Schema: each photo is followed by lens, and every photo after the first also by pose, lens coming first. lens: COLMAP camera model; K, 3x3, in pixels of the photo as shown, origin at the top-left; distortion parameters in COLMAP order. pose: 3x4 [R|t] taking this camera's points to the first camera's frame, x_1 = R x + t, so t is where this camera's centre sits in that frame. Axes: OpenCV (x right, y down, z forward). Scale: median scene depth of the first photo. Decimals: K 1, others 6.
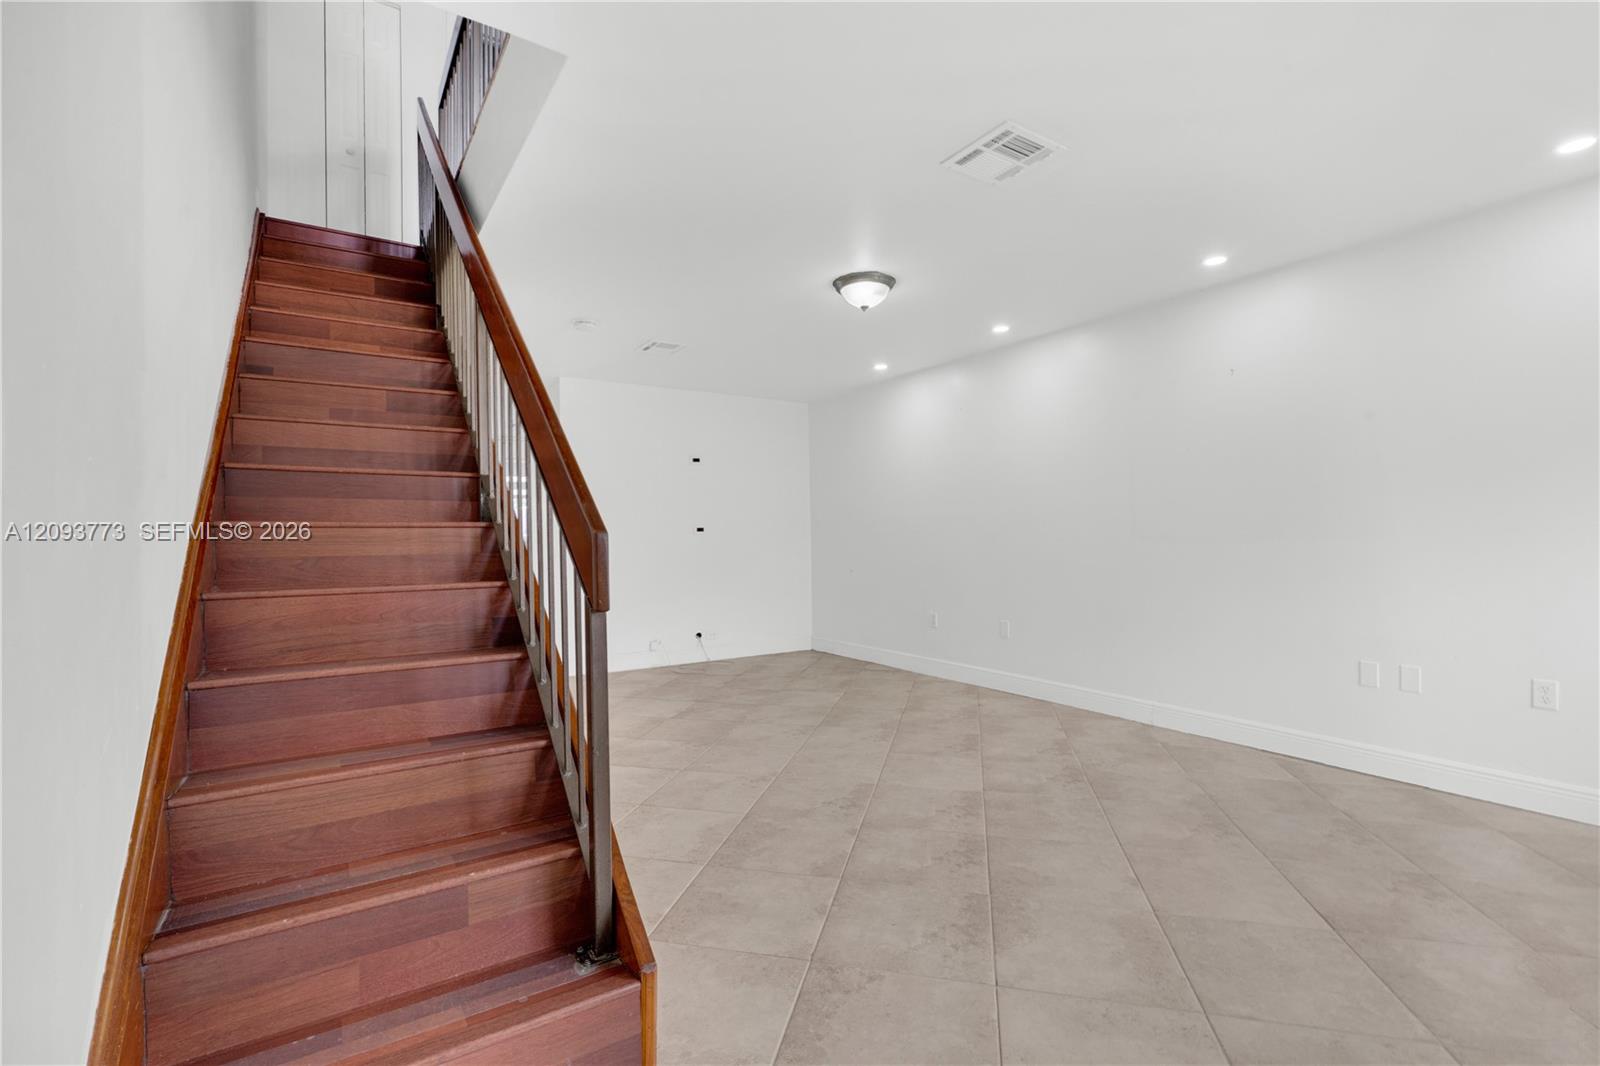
lens RADIAL K [[721.2, 0, 797.7], [0, 721.2, 533.4], [0, 0, 1]] dist [-0.004290, 0.001770]
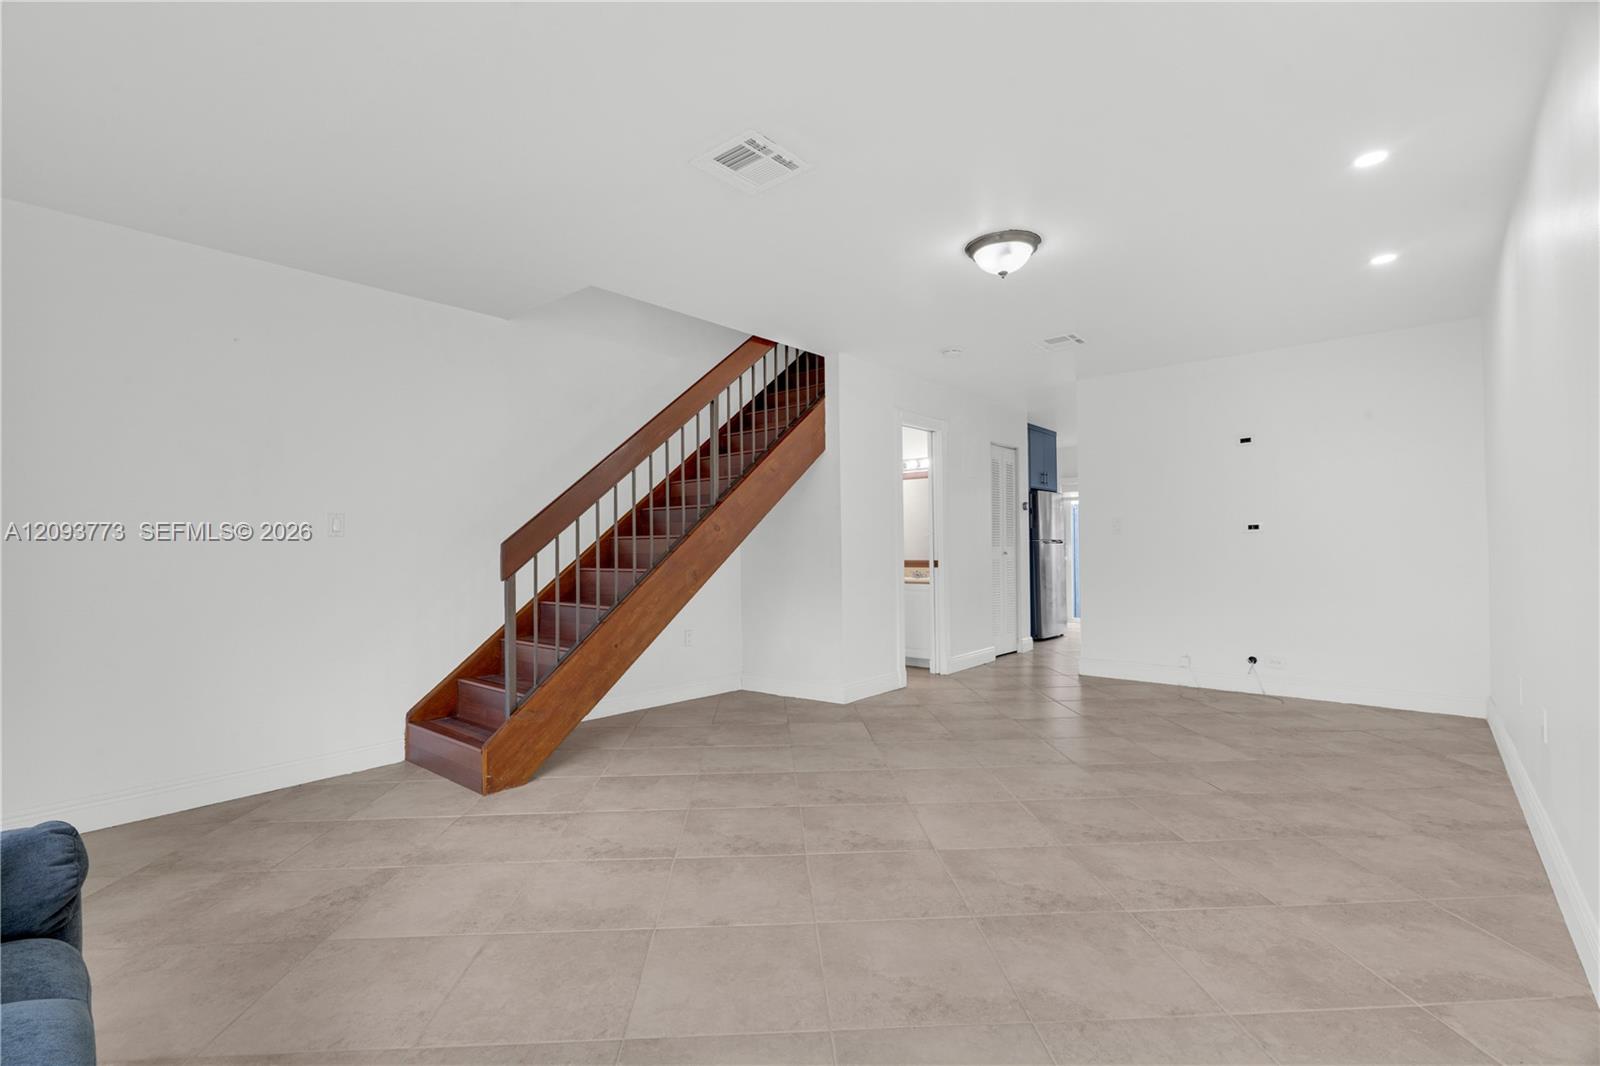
lens RADIAL K [[721.2, 0, 796.8], [0, 721.2, 532.2], [0, 0, 1]] dist [-0.004290, 0.001770]
pose [[0.275443, -0.012488, -0.961236, 0.887520], [0.016084, 0.999836, -0.008381, -0.001788], [0.961183, -0.013152, 0.275598, 0.546182]]
